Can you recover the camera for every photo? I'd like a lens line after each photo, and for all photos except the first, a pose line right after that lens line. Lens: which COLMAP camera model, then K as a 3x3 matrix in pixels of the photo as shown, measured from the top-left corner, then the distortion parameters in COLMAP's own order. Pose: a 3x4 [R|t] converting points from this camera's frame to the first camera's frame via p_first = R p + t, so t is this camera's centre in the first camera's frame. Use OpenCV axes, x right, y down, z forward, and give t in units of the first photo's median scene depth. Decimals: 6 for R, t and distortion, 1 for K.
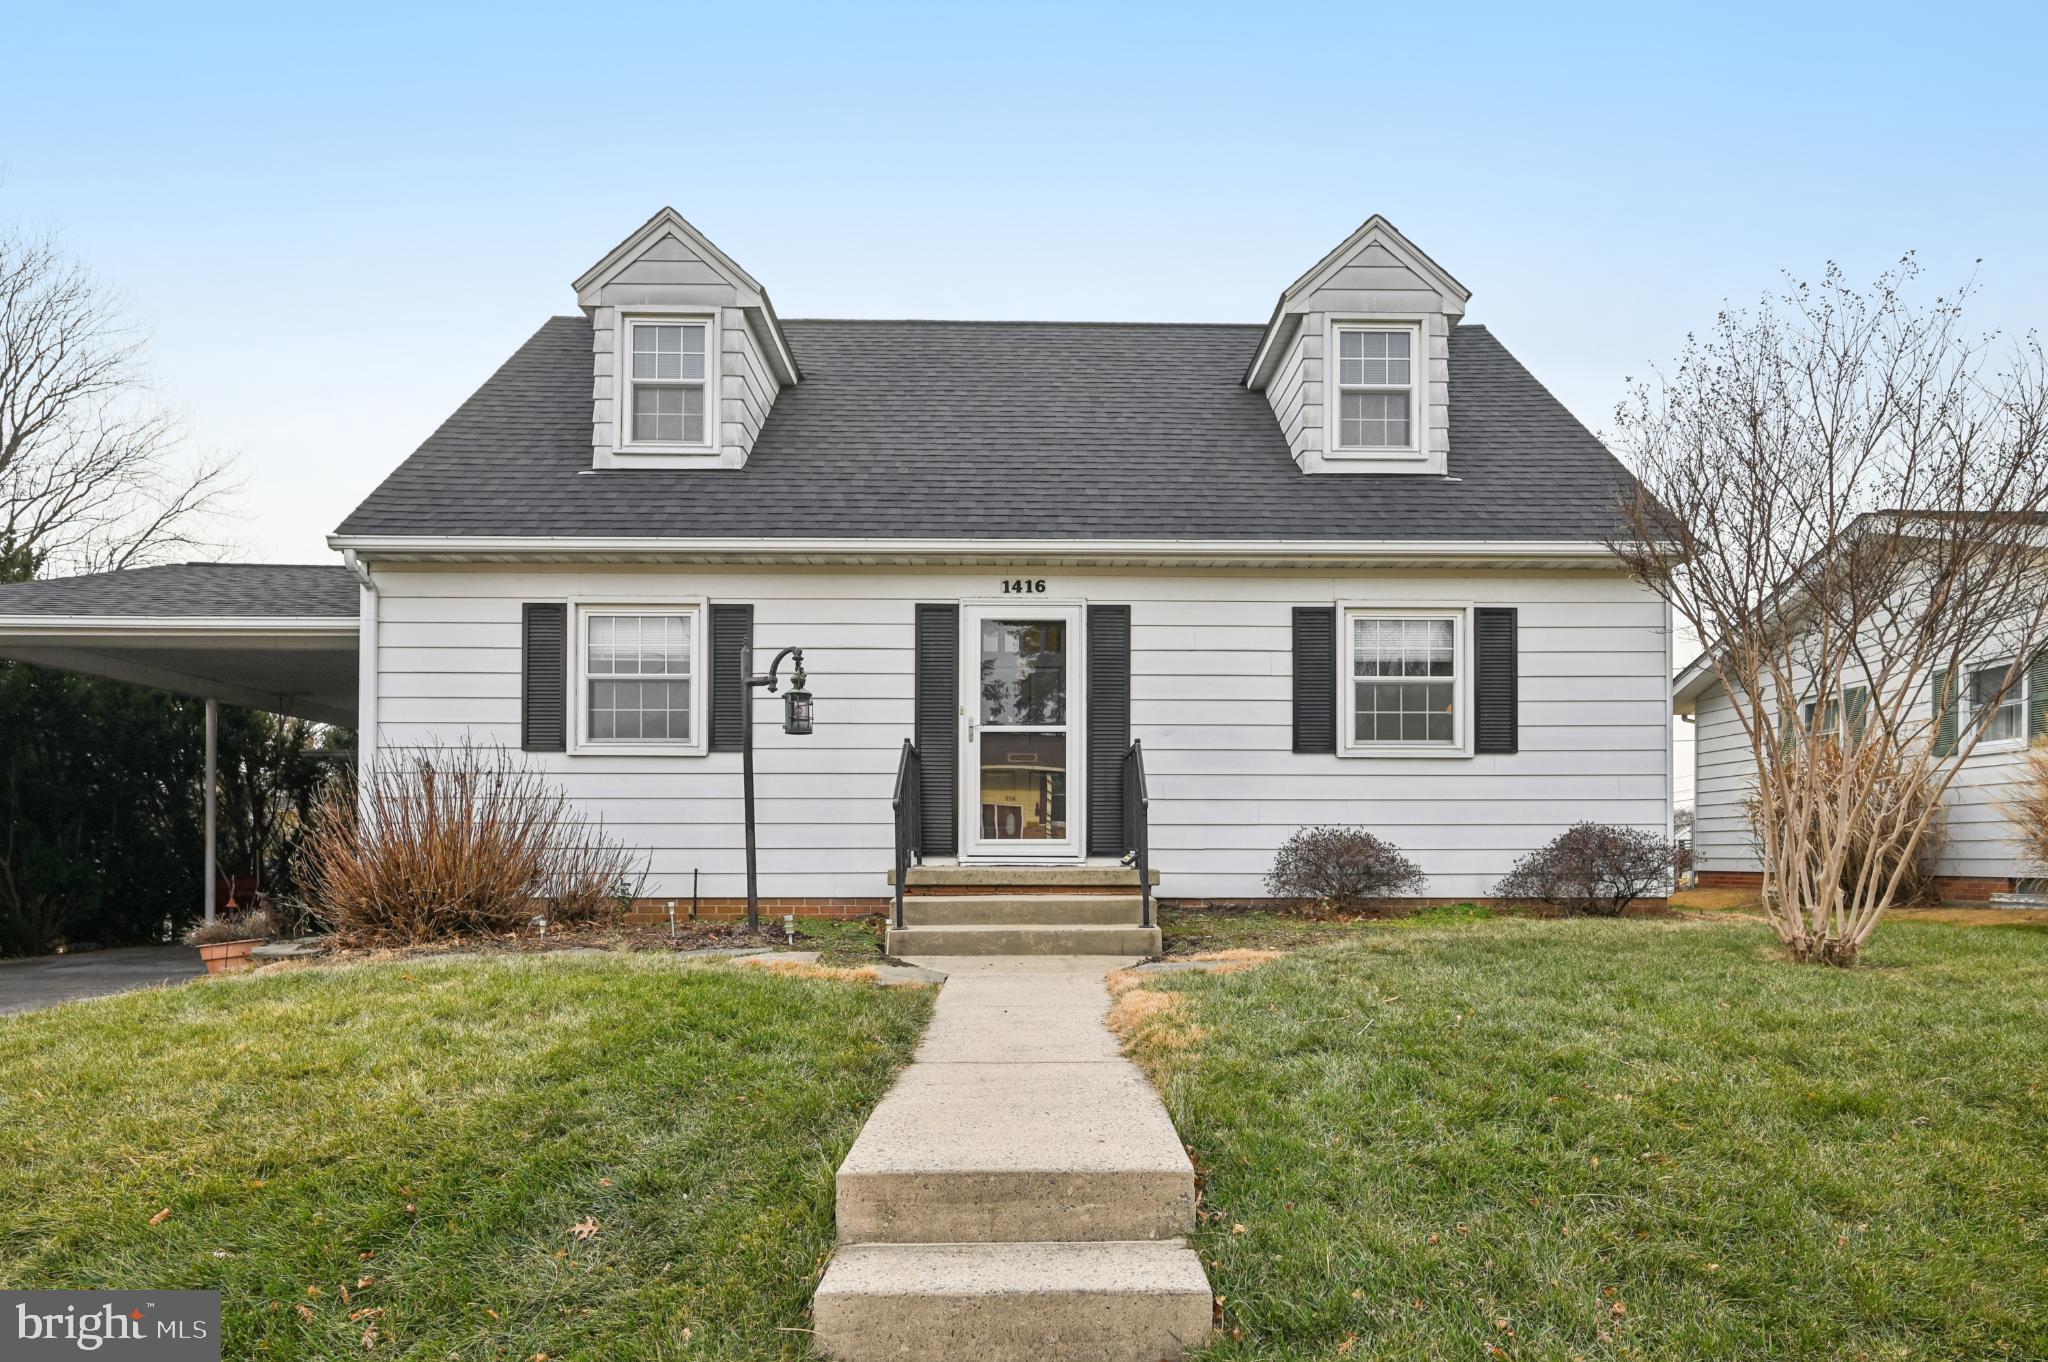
lens RADIAL K [[1141.8, 0, 1064.2], [0, 1141.8, 864.3], [0, 0, 1]] dist [-0.004696, 0.001618]
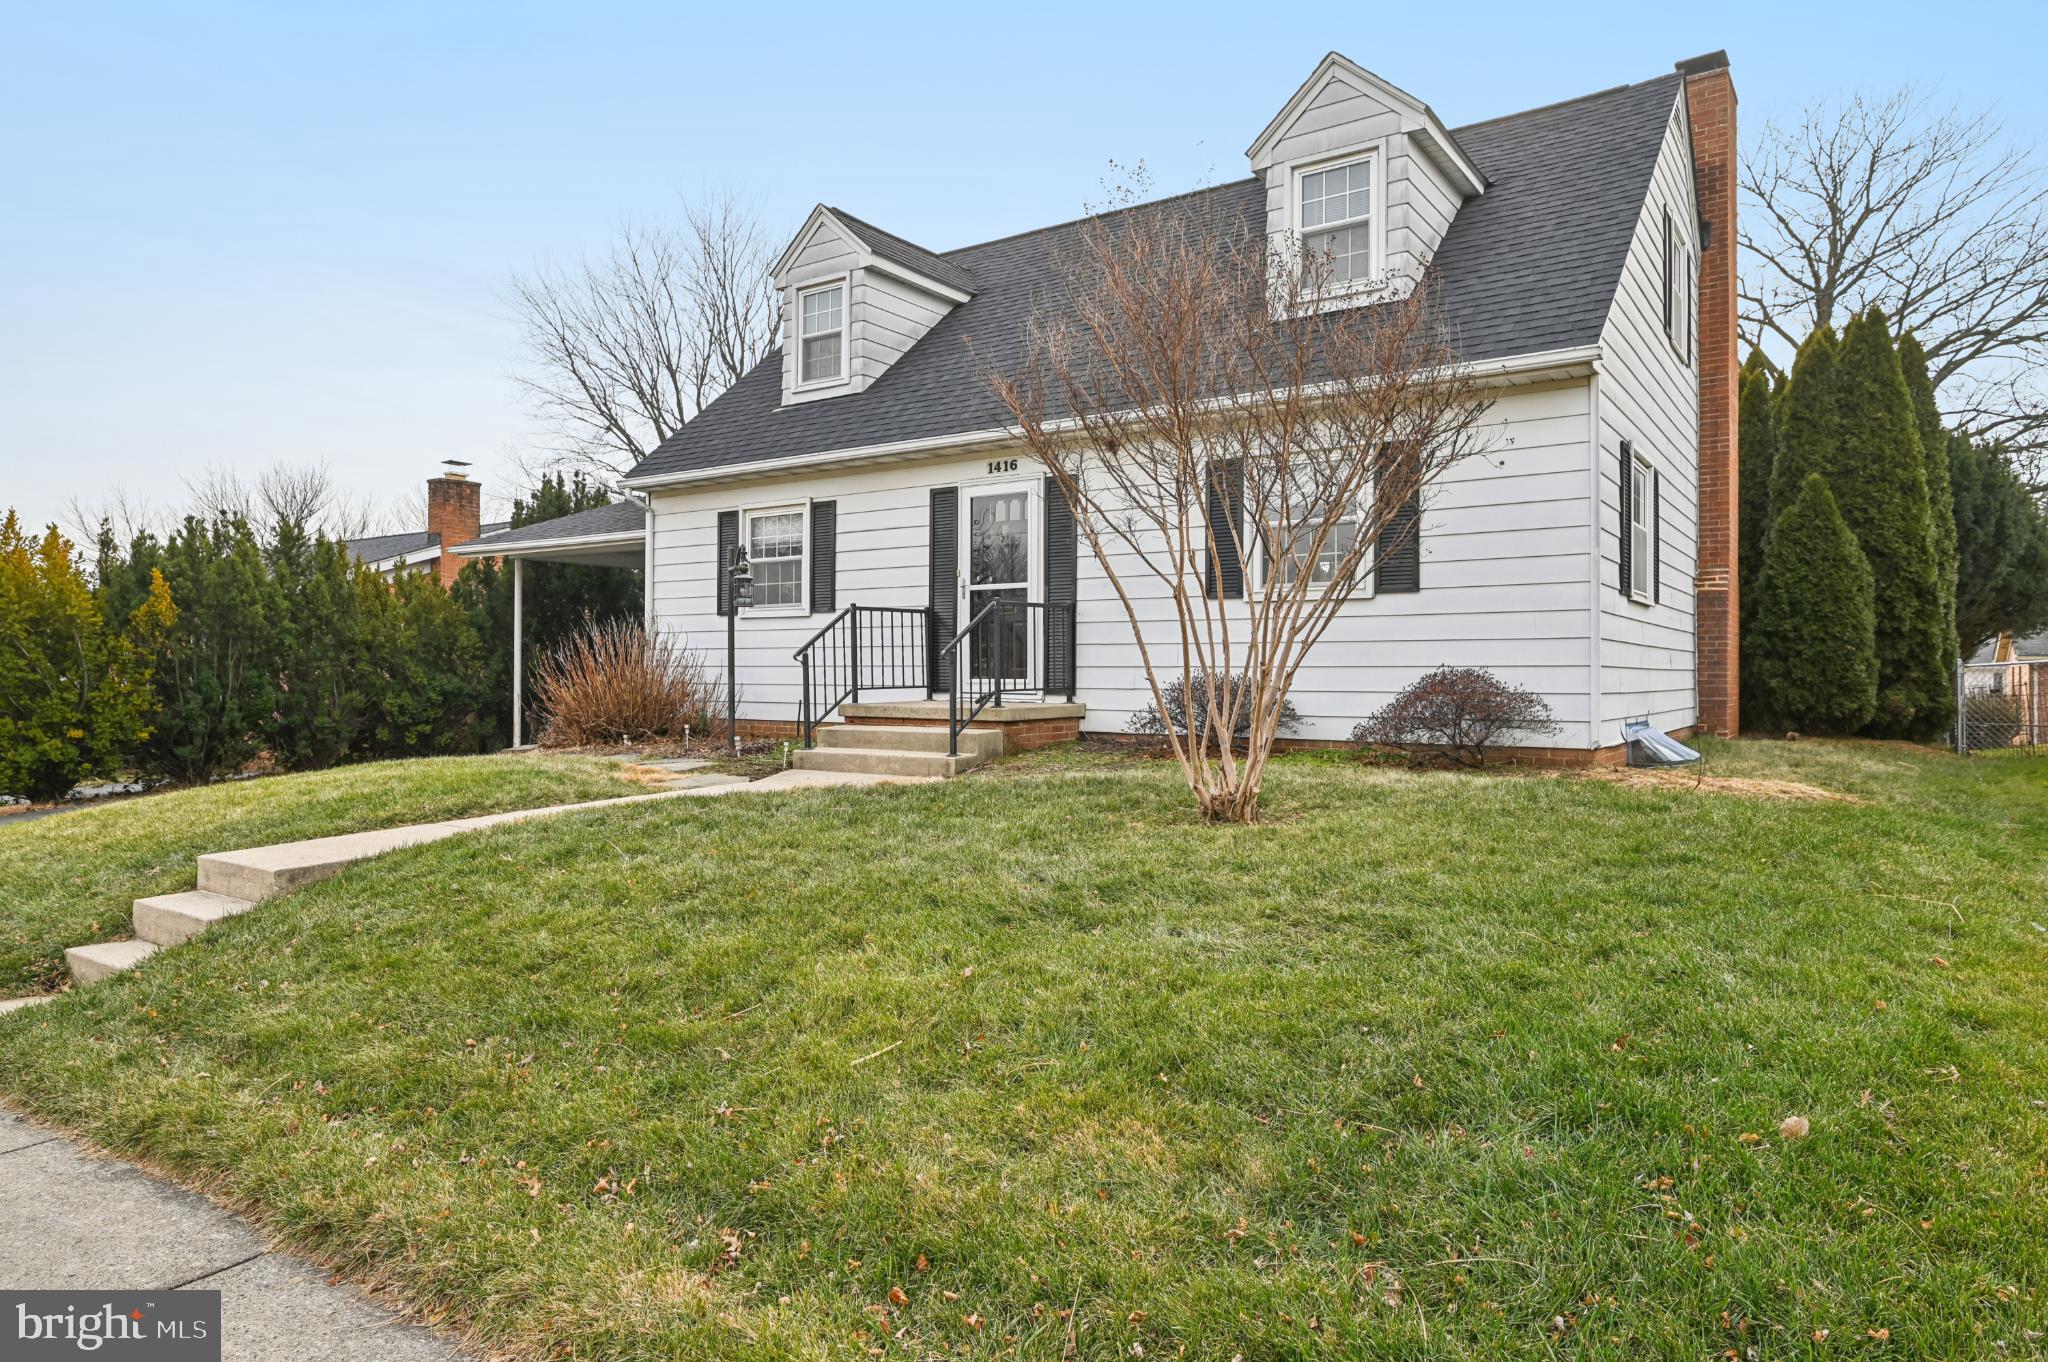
lens RADIAL K [[1235.1, 0, 1090.7], [0, 1235.1, 712.5], [0, 0, 1]] dist [-0.000131, -0.000889]
pose [[0.814553, 0.020588, -0.579723, 0.790905], [-0.021058, 0.999761, 0.005917, 0.002859], [0.579706, 0.007388, 0.814792, 0.008618]]
